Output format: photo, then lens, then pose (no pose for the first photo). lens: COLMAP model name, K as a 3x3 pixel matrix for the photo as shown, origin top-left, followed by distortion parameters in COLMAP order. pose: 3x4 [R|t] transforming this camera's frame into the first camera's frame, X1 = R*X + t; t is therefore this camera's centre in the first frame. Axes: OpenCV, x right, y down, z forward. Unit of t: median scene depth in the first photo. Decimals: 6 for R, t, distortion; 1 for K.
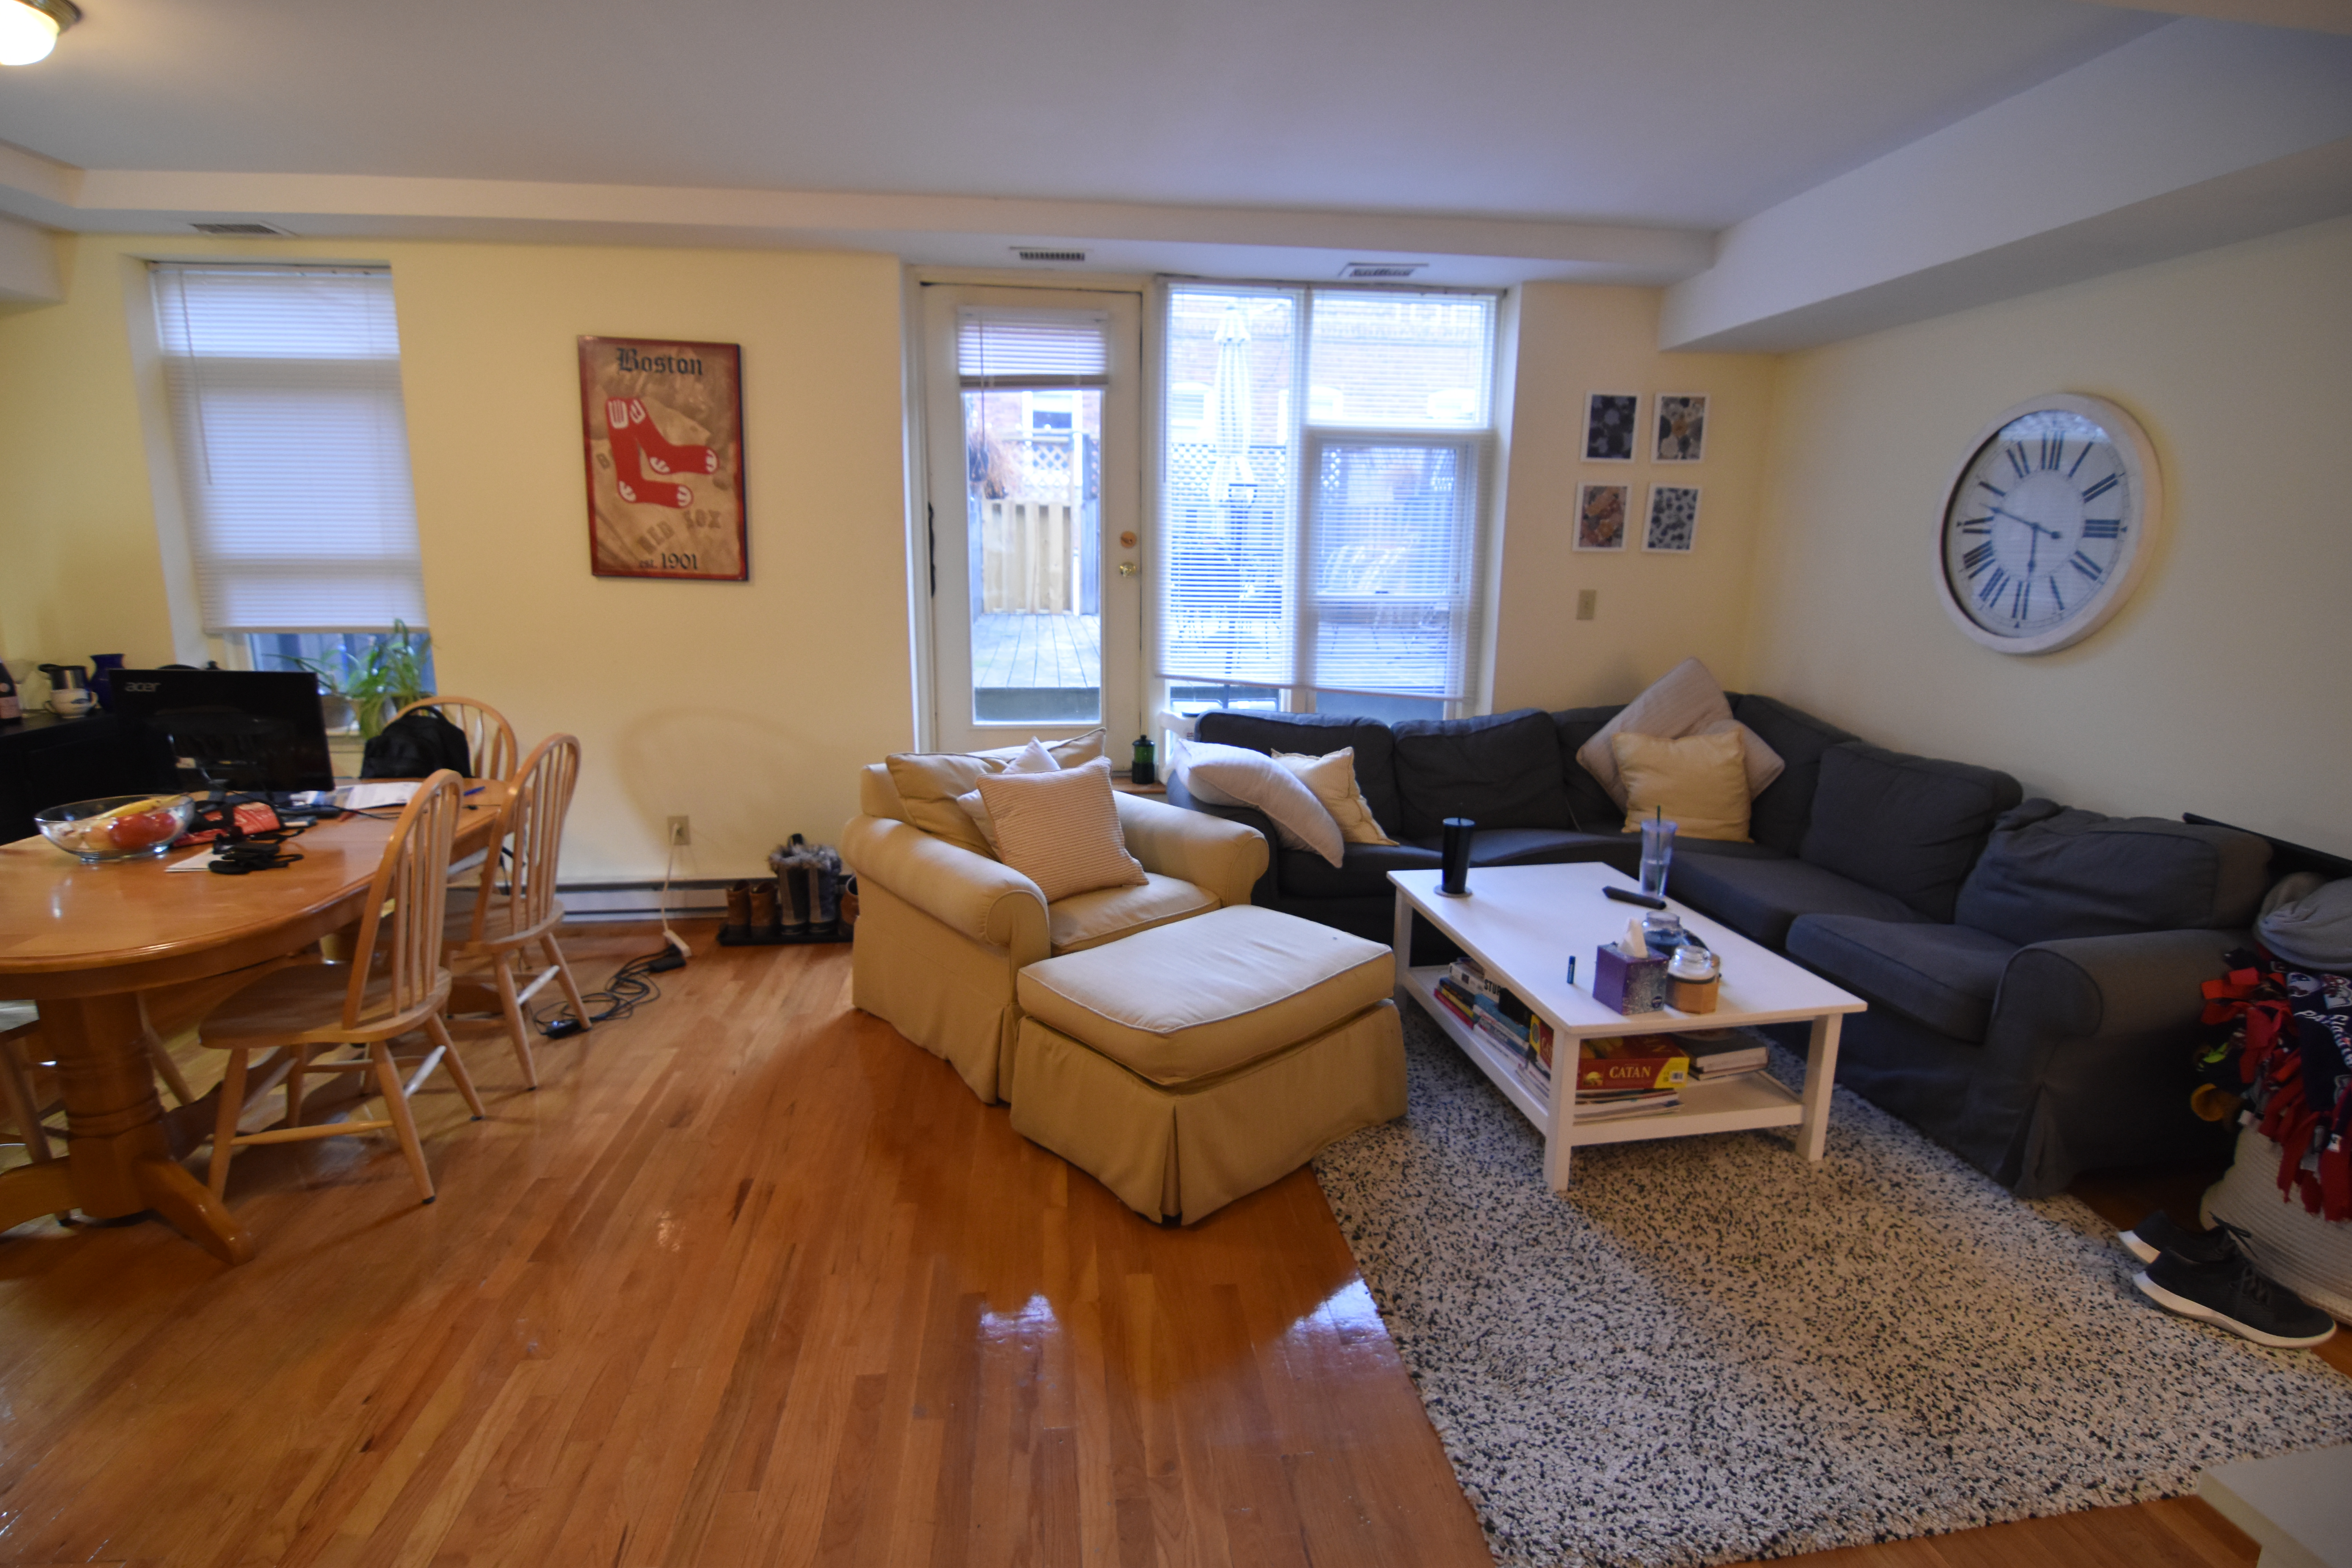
lens RADIAL K [[1138.0, 0, 1177.7], [0, 1138.0, 795.8], [0, 0, 1]] dist [-0.002026, -0.013612]
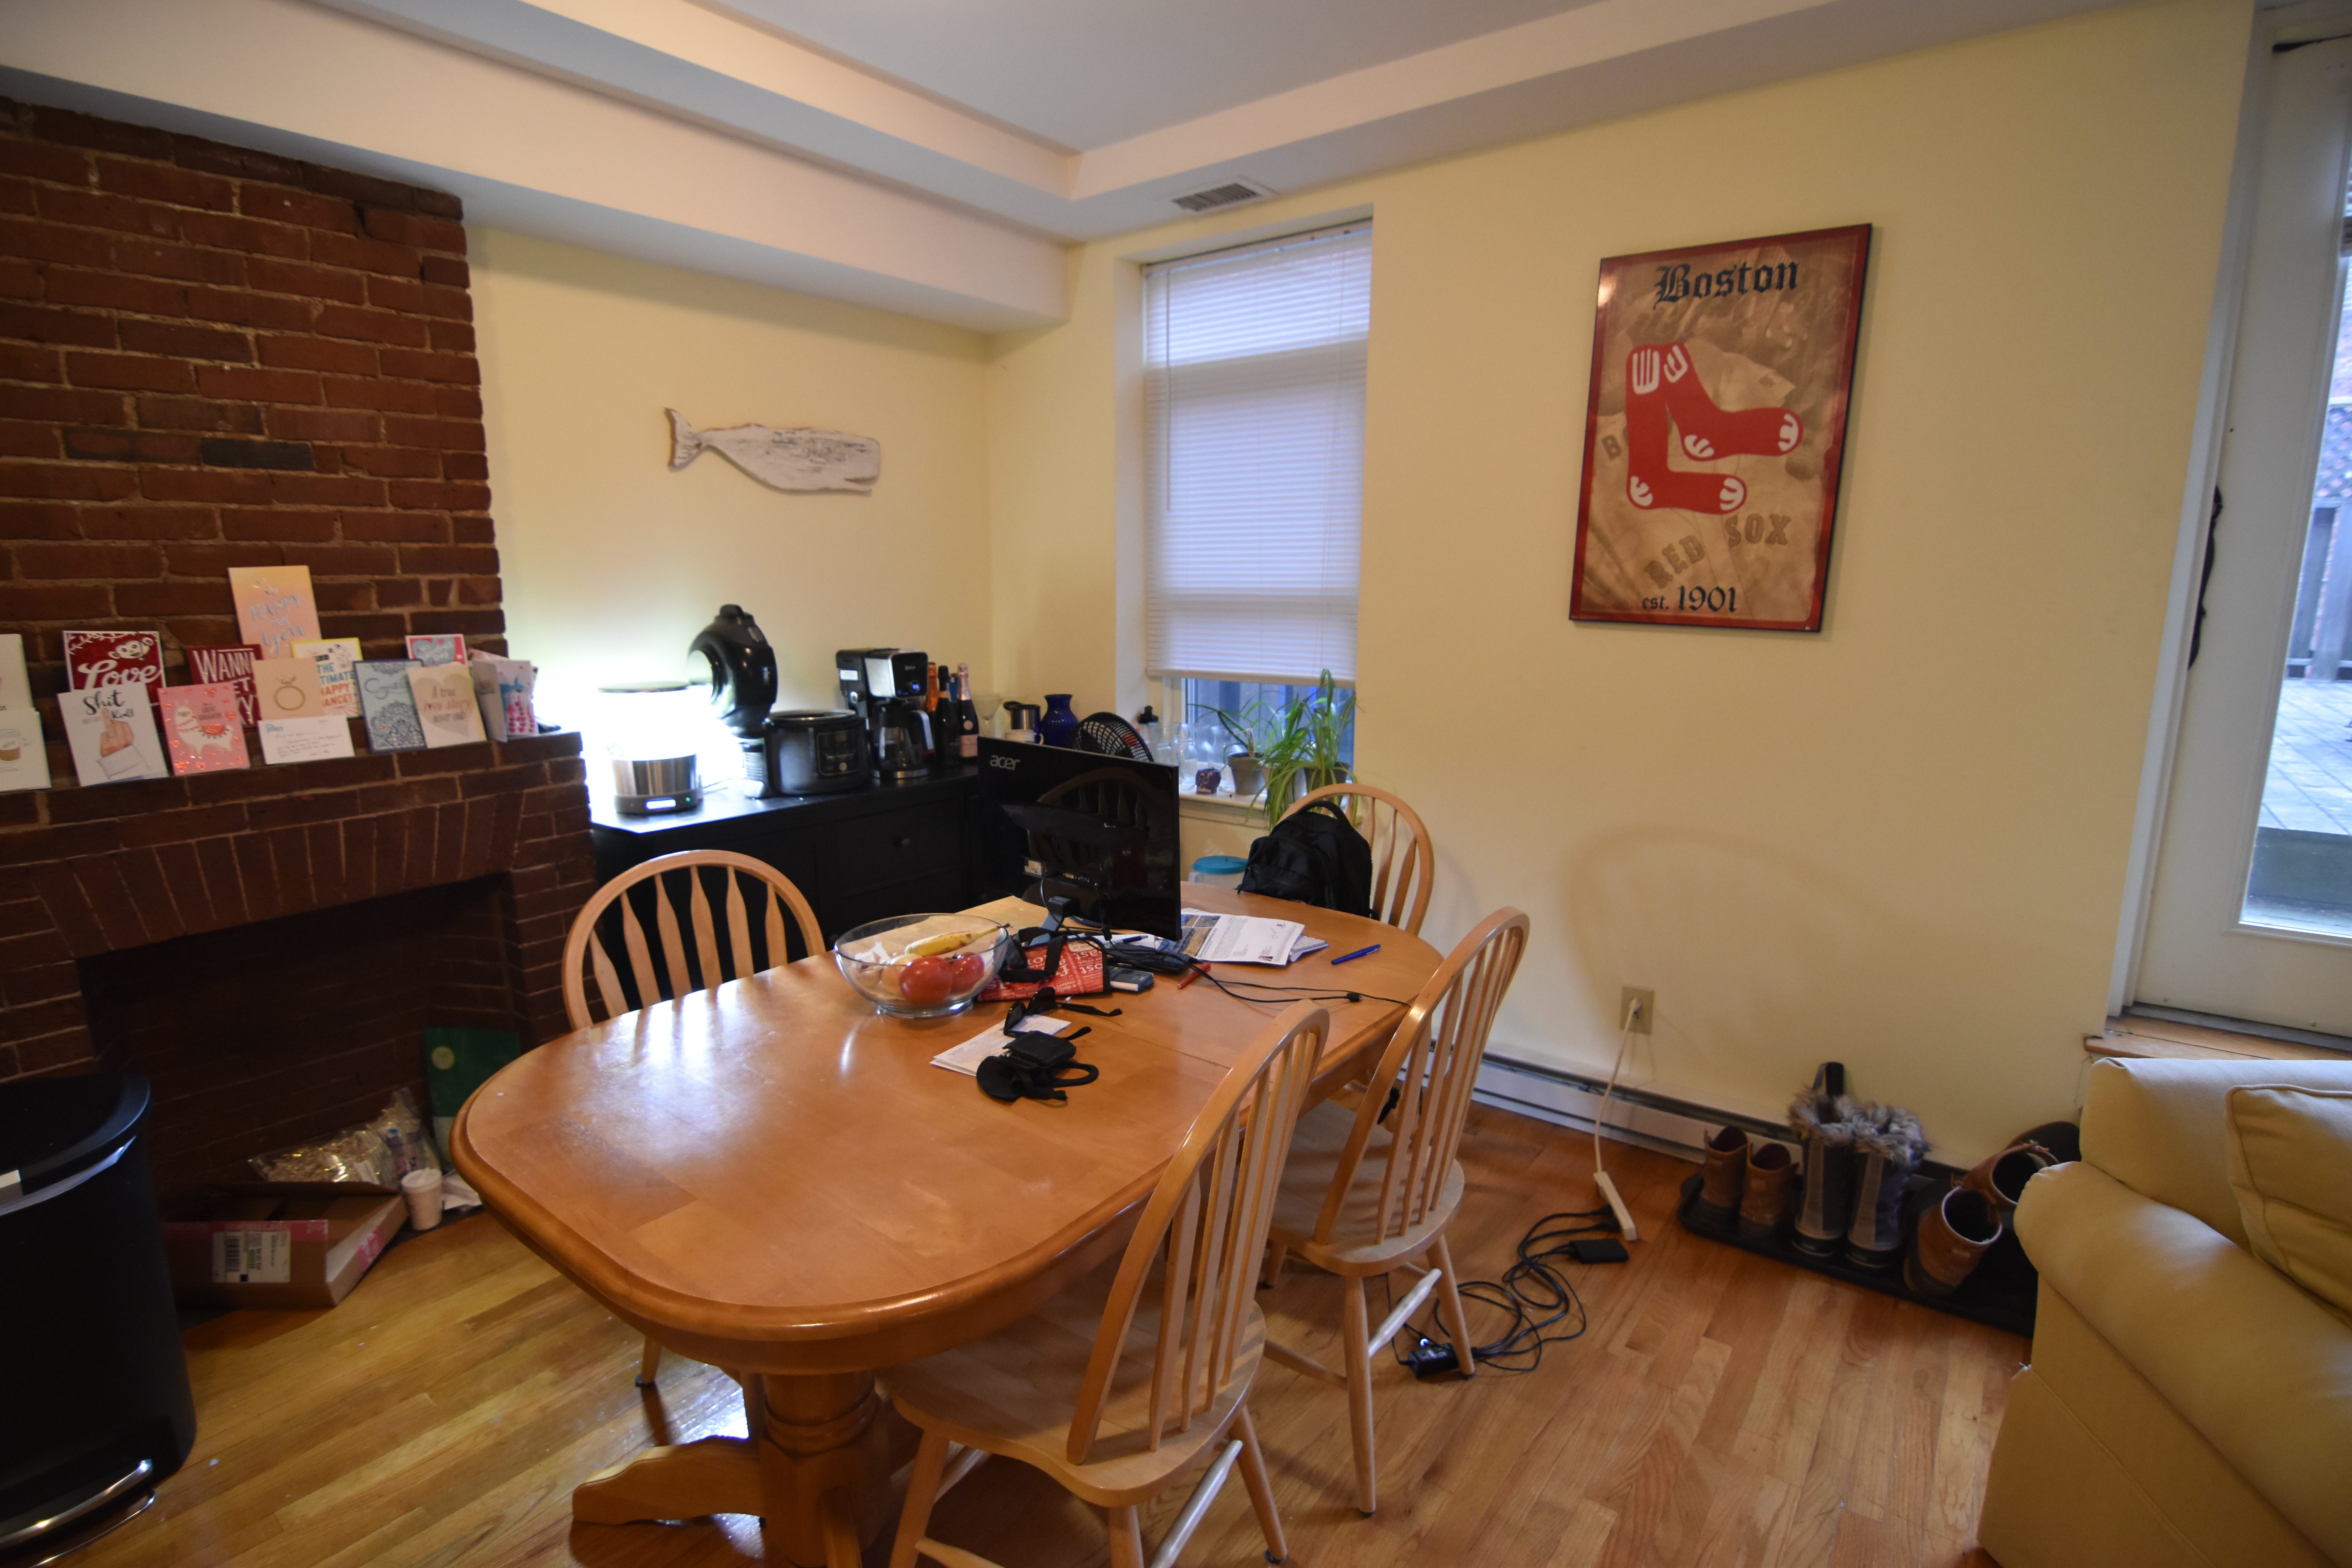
lens RADIAL K [[1138.0, 0, 1177.7], [0, 1138.0, 795.8], [0, 0, 1]] dist [-0.002026, -0.013612]
pose [[0.723583, 0.117998, -0.680077, -0.216091], [-0.136523, 0.990281, 0.026564, -0.078005], [0.676602, 0.073625, 0.732659, 0.362466]]
